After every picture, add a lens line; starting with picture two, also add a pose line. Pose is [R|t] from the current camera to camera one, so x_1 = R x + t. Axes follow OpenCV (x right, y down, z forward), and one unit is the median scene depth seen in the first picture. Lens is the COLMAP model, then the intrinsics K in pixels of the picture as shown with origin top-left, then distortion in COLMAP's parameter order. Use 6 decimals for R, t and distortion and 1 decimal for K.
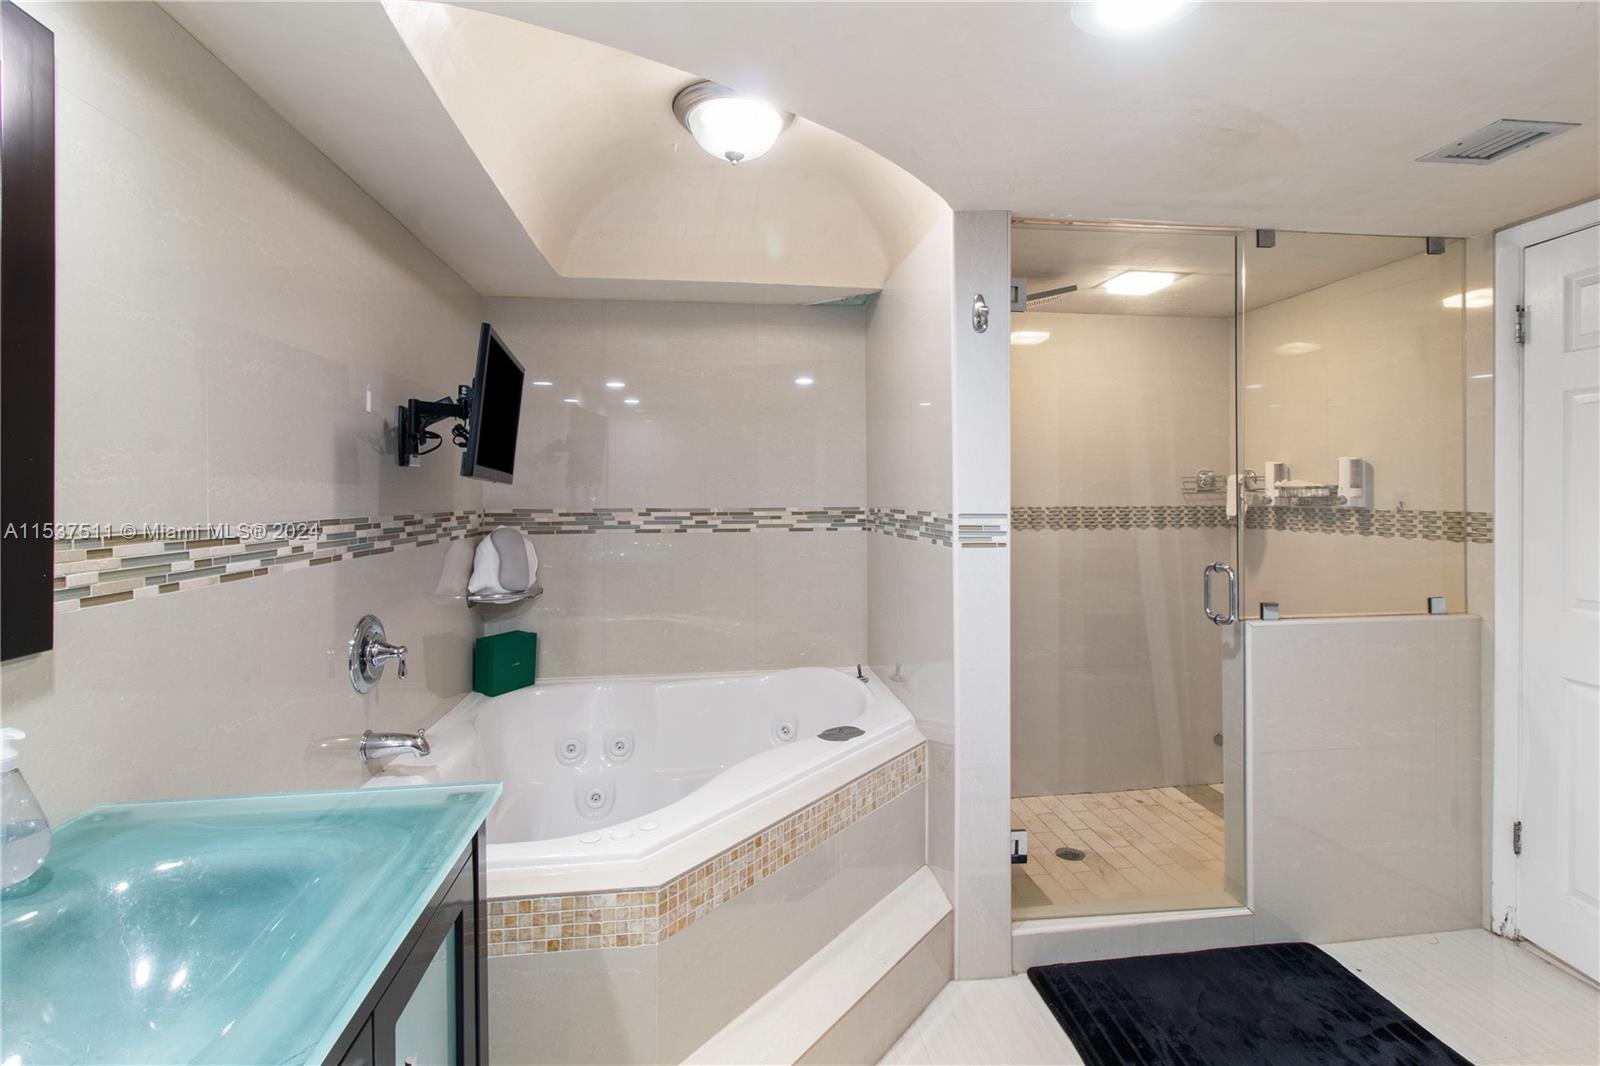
lens RADIAL K [[745.8, 0, 799.3], [0, 745.8, 495.4], [0, 0, 1]] dist [-0.002173, 0.001514]
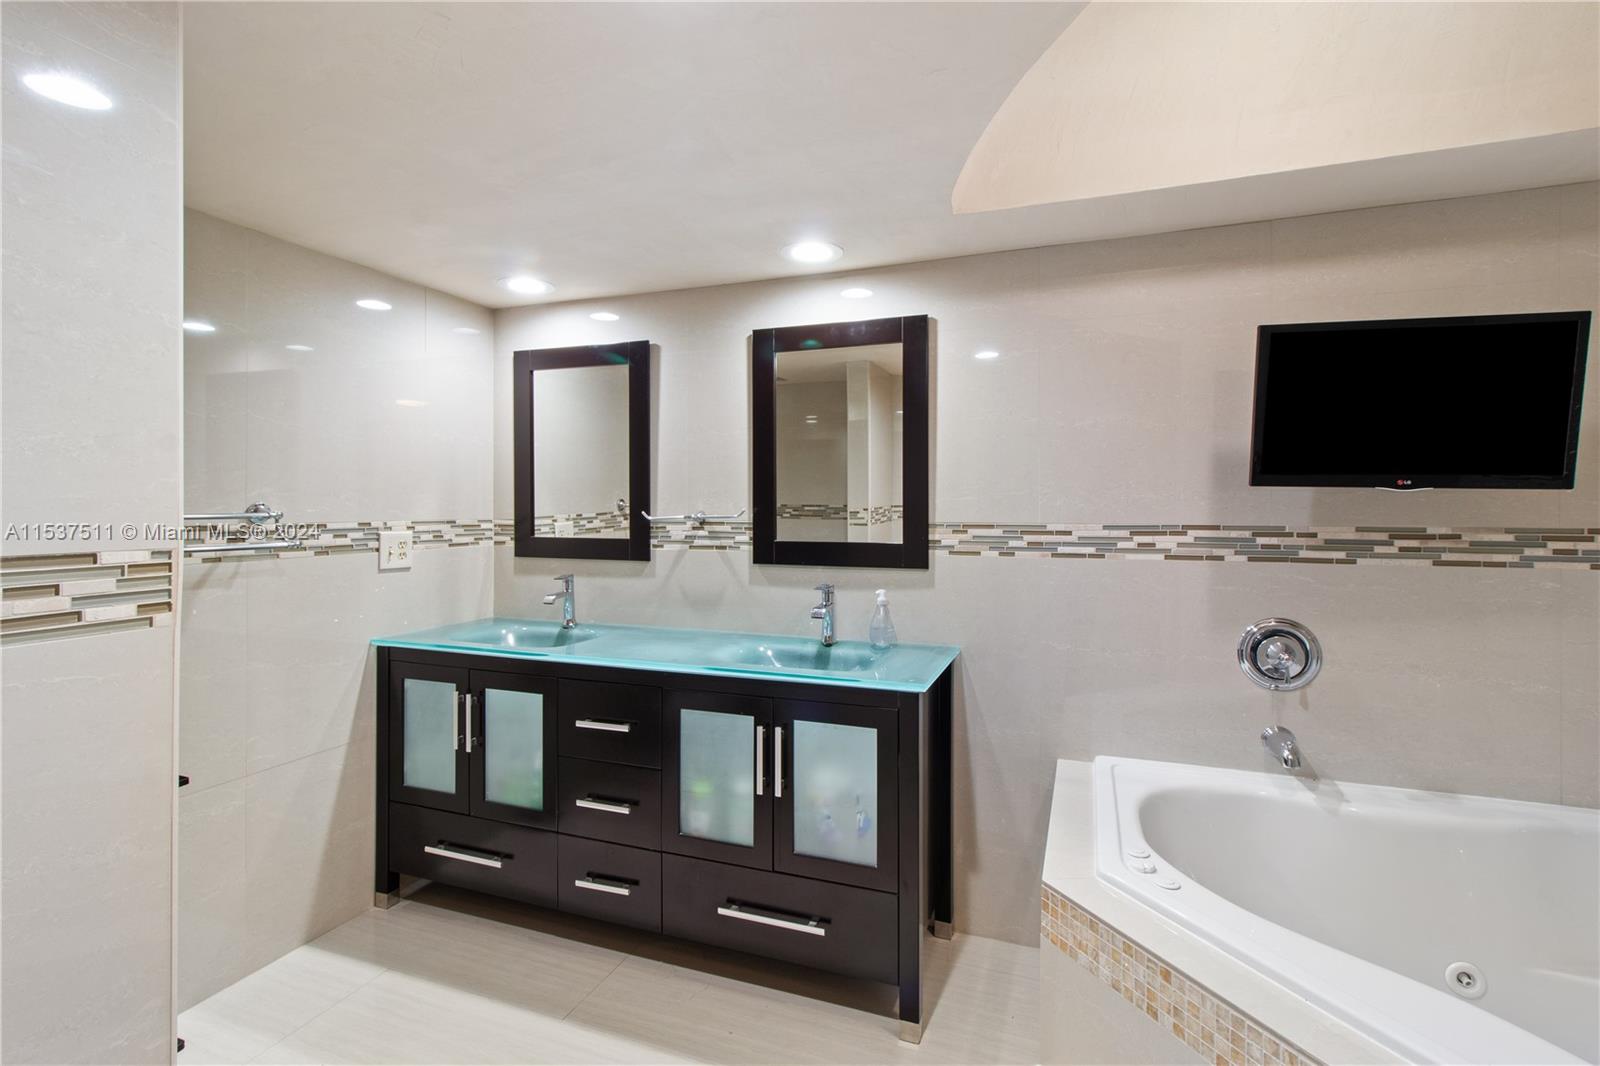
lens RADIAL K [[745.8, 0, 811.8], [0, 745.8, 500.6], [0, 0, 1]] dist [-0.002173, 0.001514]
pose [[-0.453865, 0.008822, -0.891027, 0.911429], [0.005577, 0.999960, 0.007060, -0.024370], [0.891053, -0.001765, -0.453896, 1.211679]]
